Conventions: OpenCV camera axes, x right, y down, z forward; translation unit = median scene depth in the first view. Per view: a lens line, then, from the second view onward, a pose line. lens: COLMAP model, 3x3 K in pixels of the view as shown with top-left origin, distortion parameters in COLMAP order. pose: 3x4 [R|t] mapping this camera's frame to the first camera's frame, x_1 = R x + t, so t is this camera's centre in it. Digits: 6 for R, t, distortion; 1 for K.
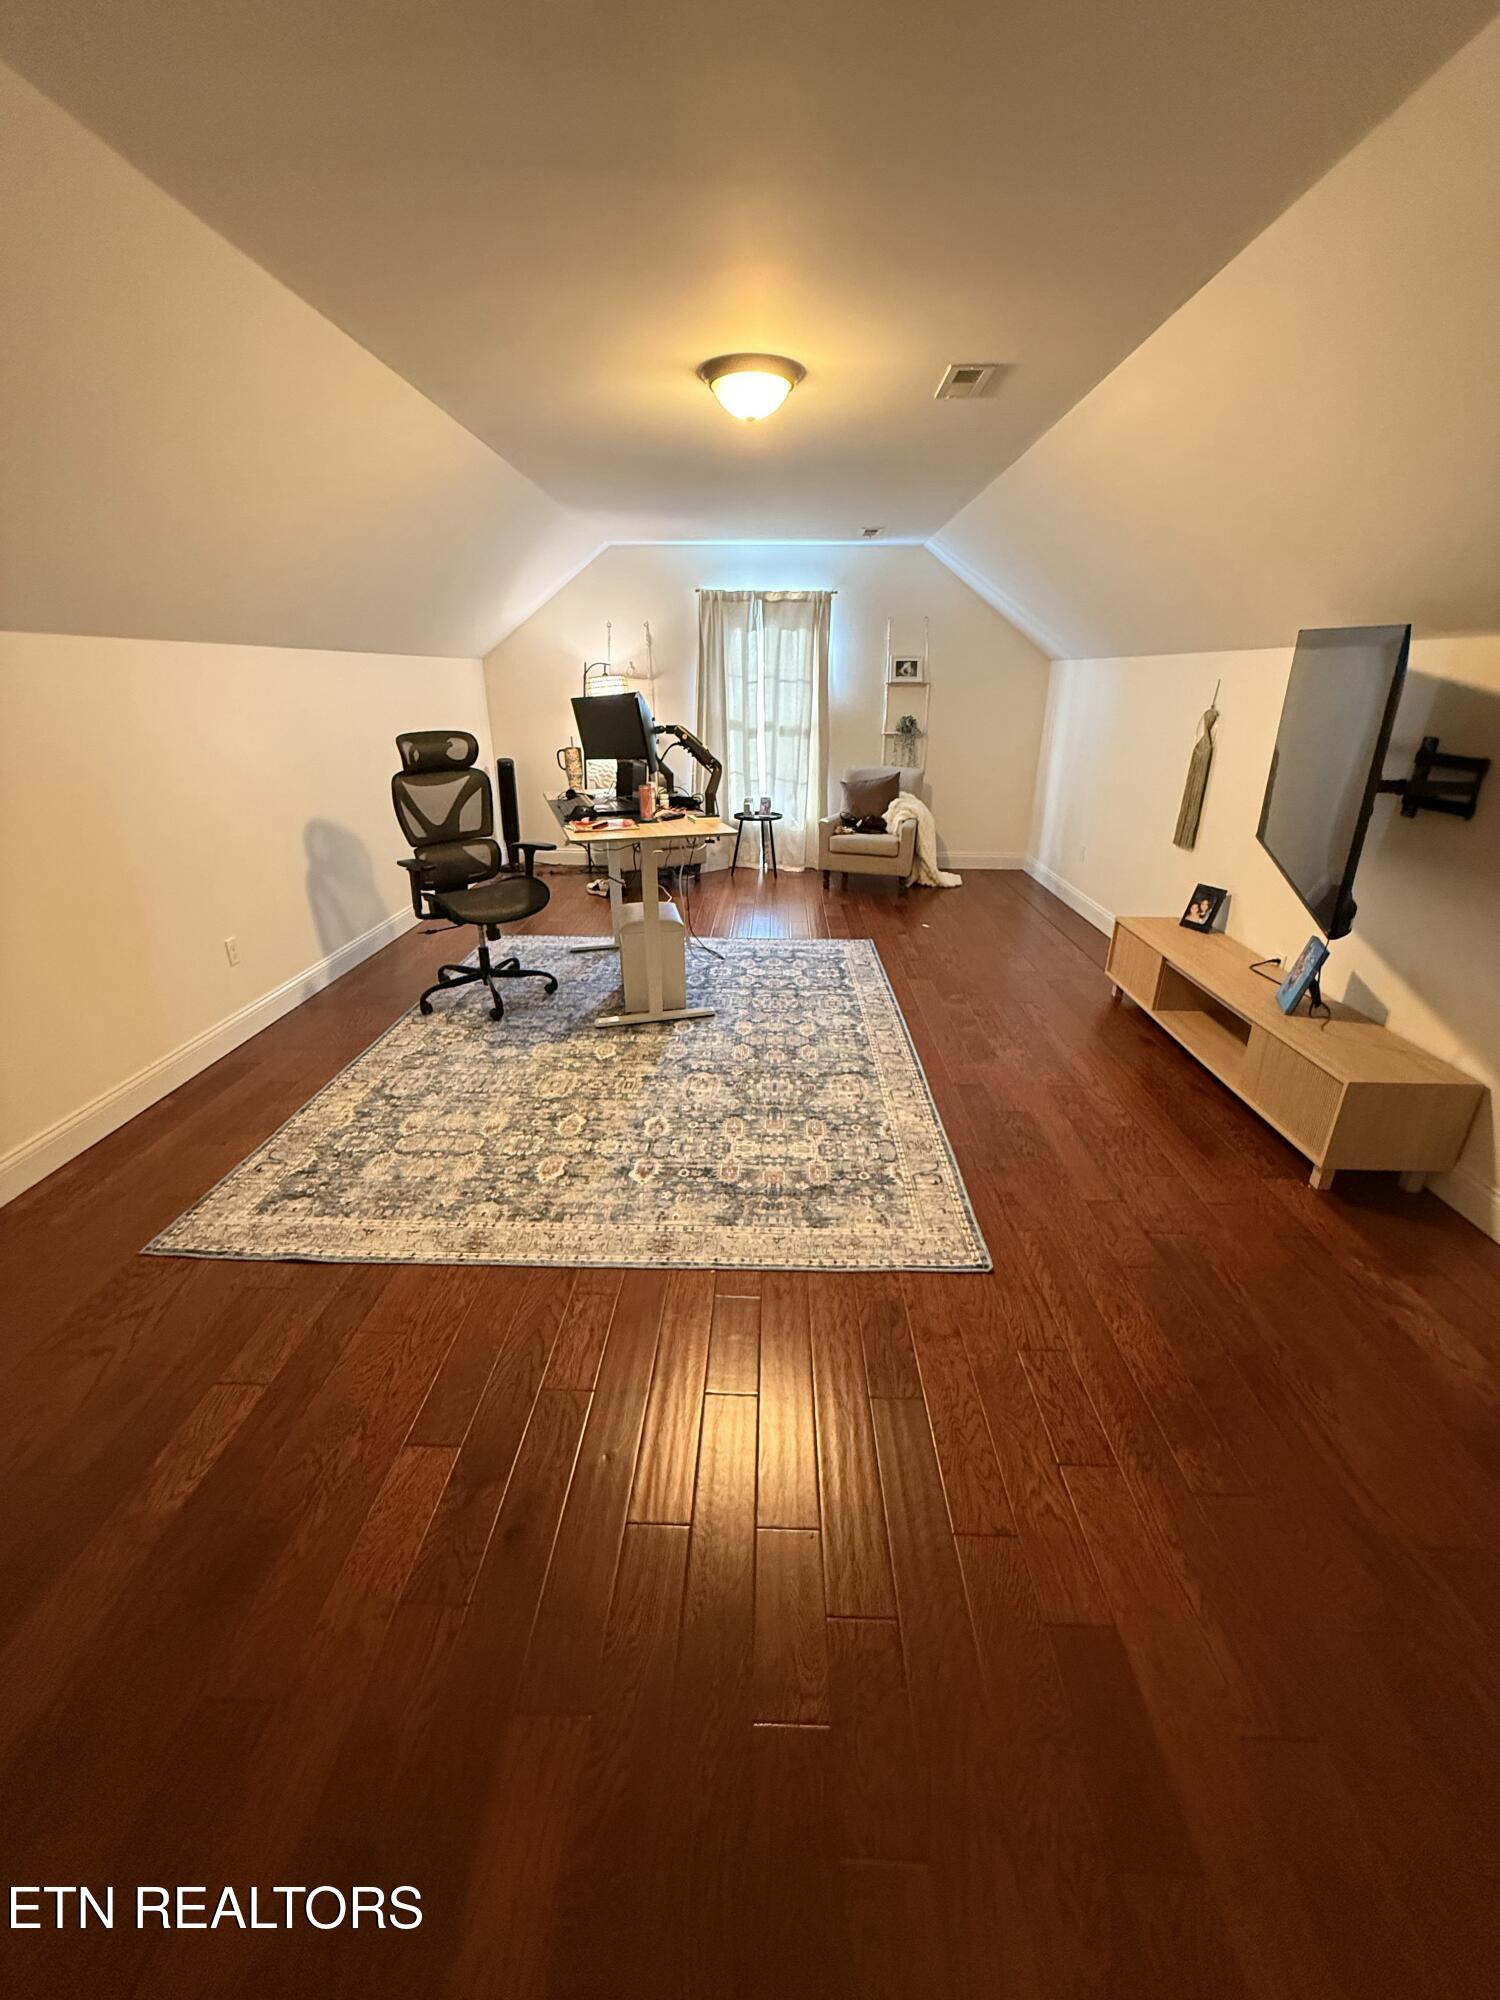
lens RADIAL K [[795.0, 0, 750.4], [0, 795.0, 997.6], [0, 0, 1]] dist [-0.001384, 0.000245]
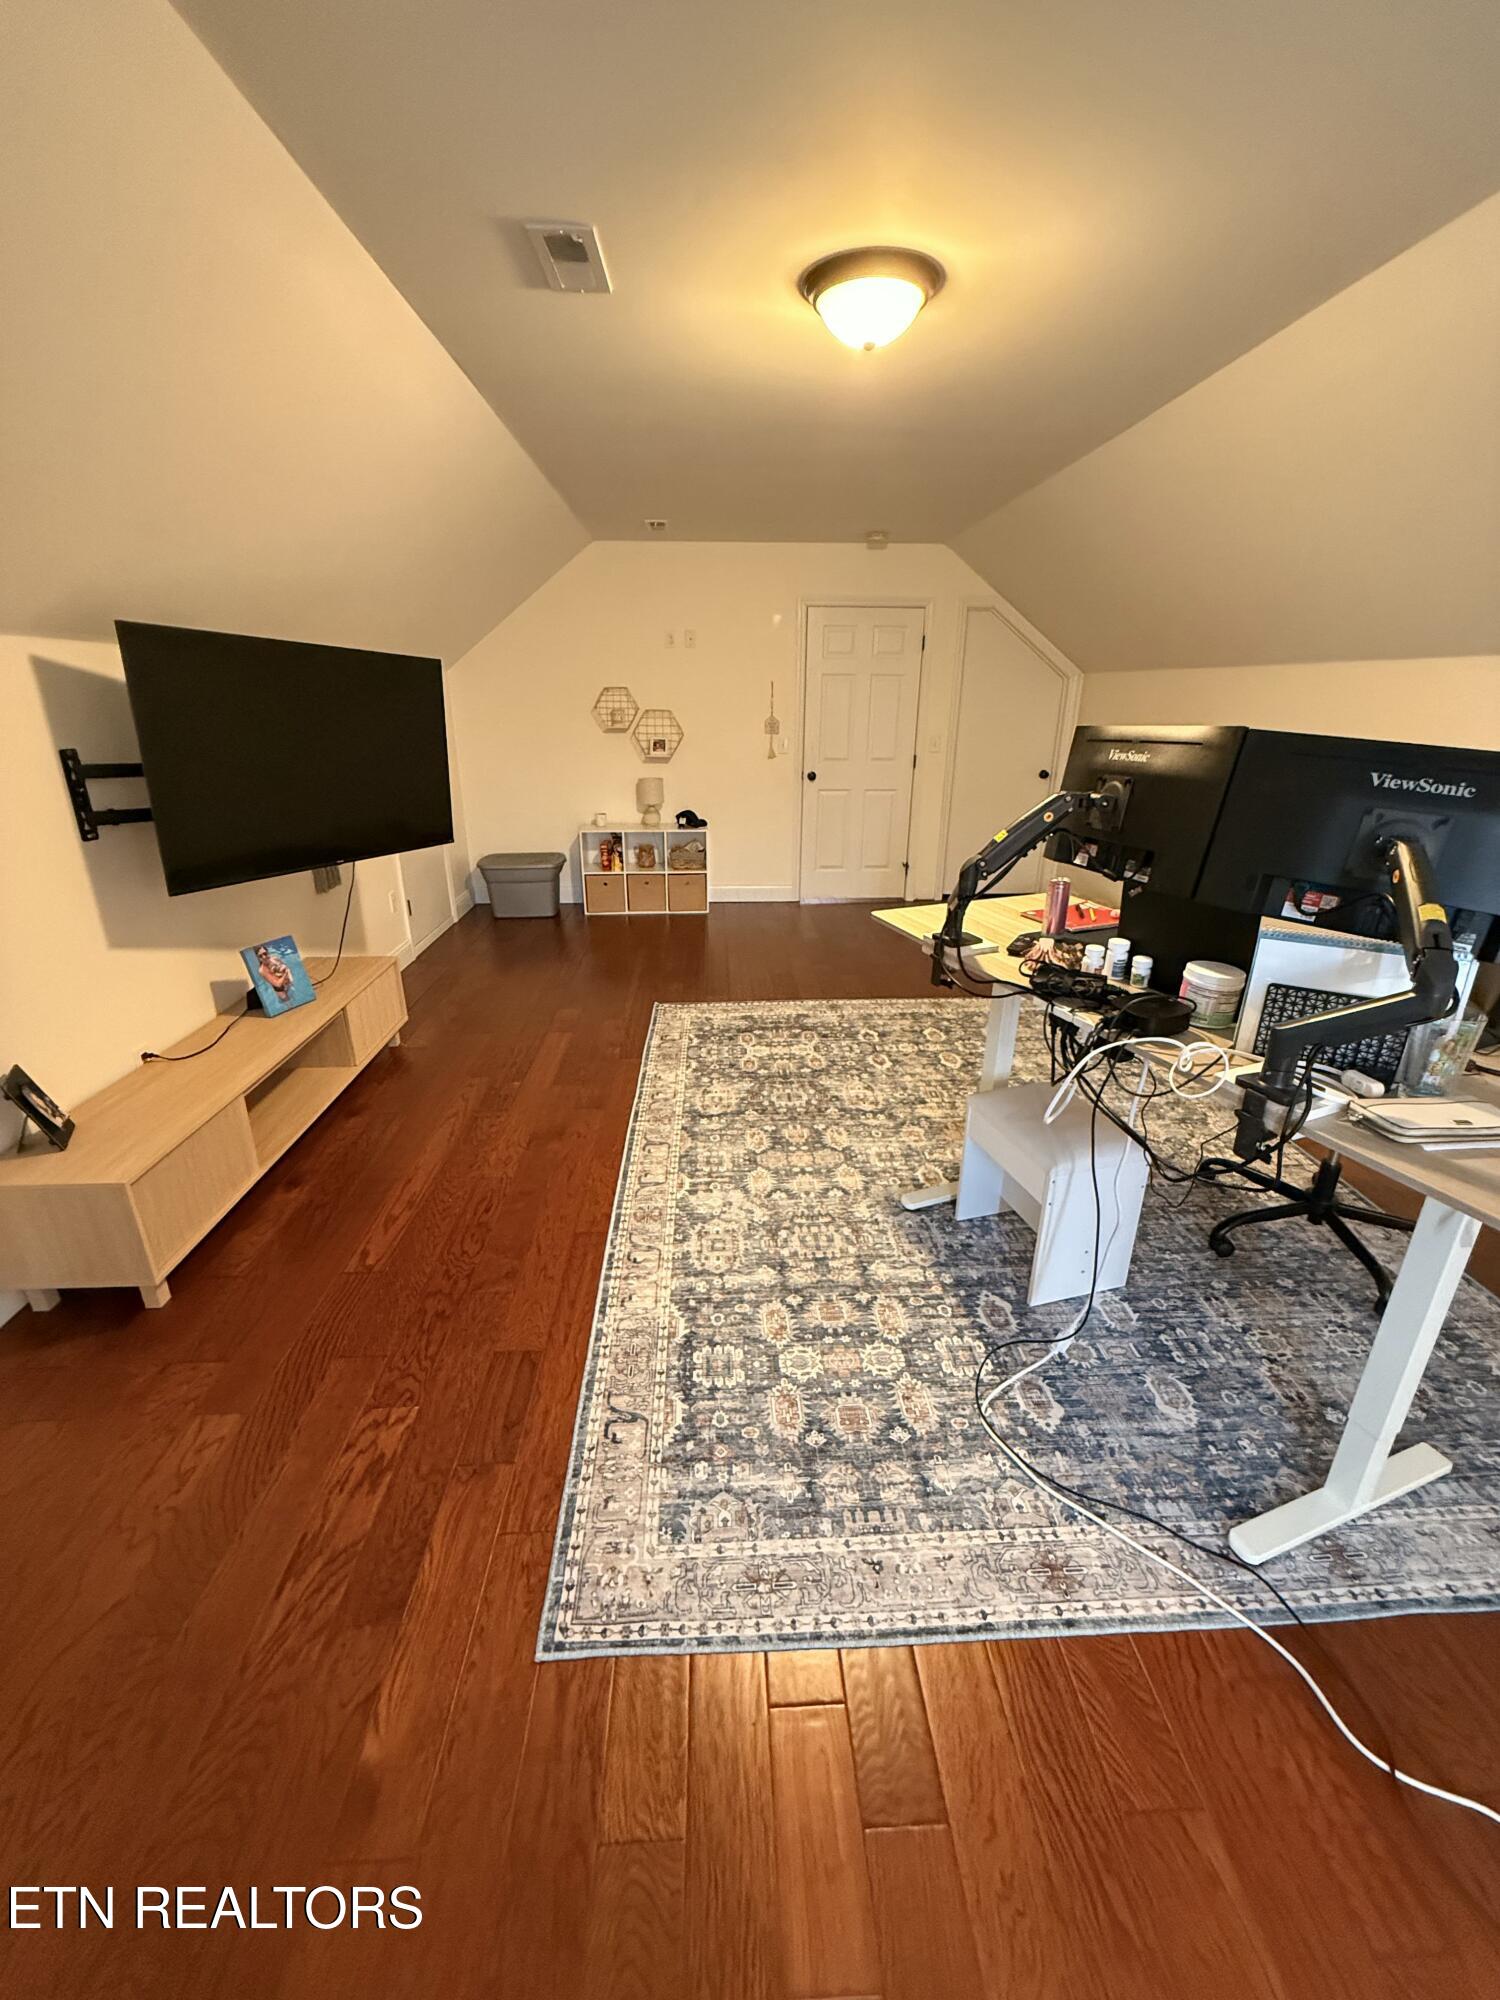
lens RADIAL K [[795.0, 0, 750.4], [0, 795.0, 997.6], [0, 0, 1]] dist [-0.001384, 0.000245]
pose [[-0.997127, 0.019907, -0.073091, 0.111688], [-0.035125, 0.733362, 0.678930, -0.489901], [0.067117, 0.679546, -0.730556, 1.223484]]
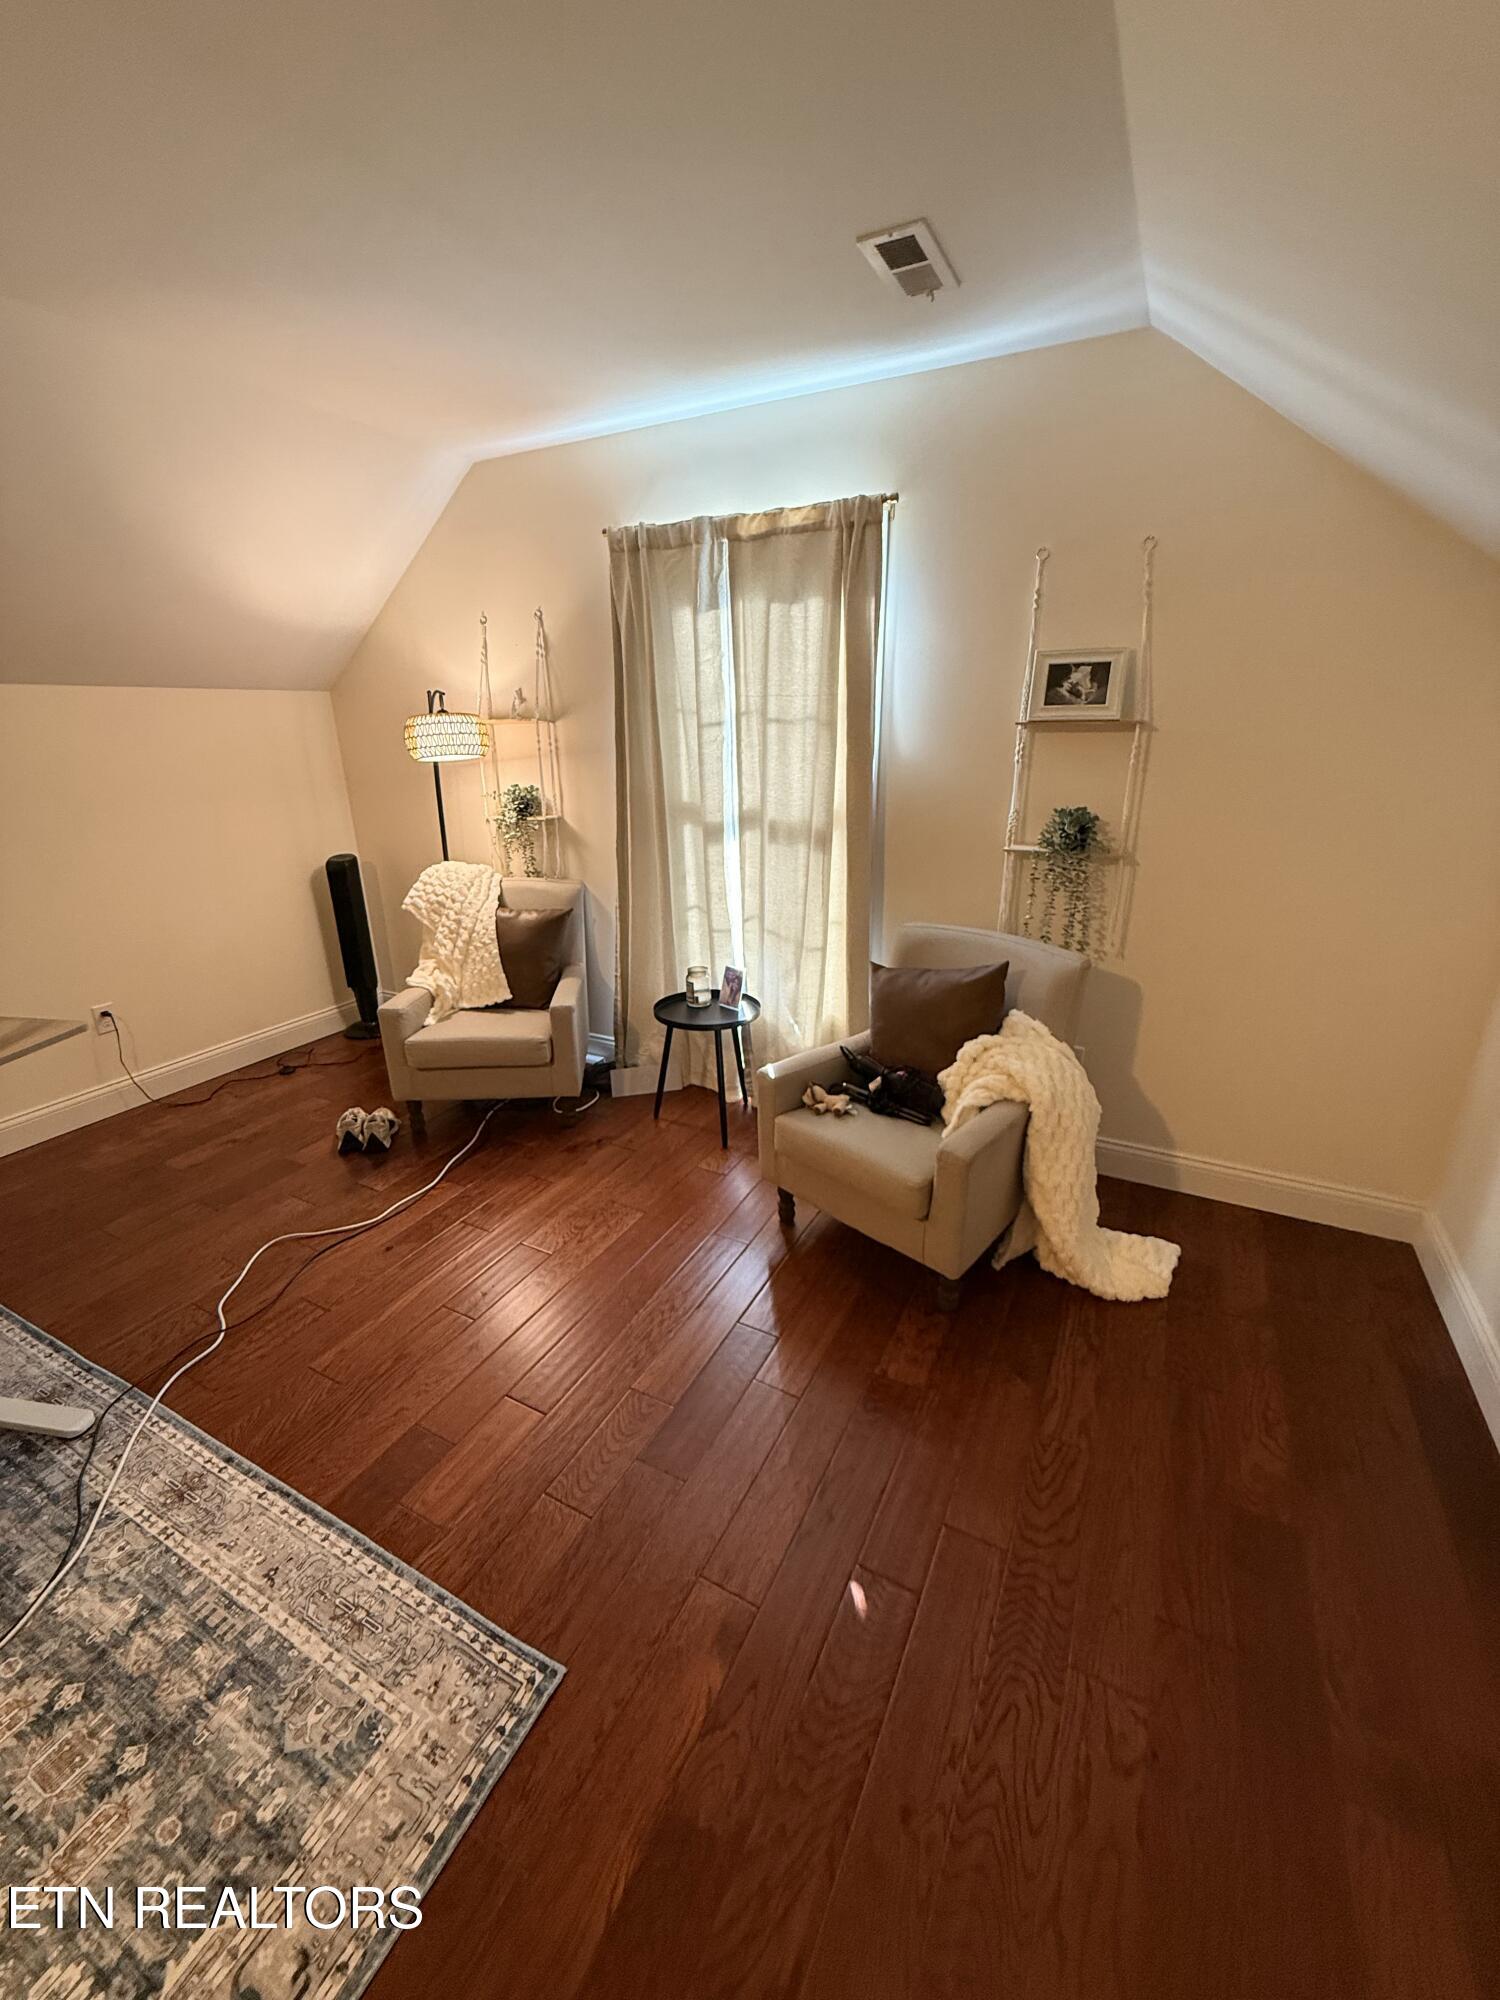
lens RADIAL K [[795.0, 0, 750.4], [0, 795.0, 997.6], [0, 0, 1]] dist [-0.001384, 0.000245]
pose [[0.900941, 0.131606, -0.413504, 0.337619], [-0.149464, 0.988706, -0.010975, -0.354087], [0.407390, 0.071692, 0.910436, 0.892624]]
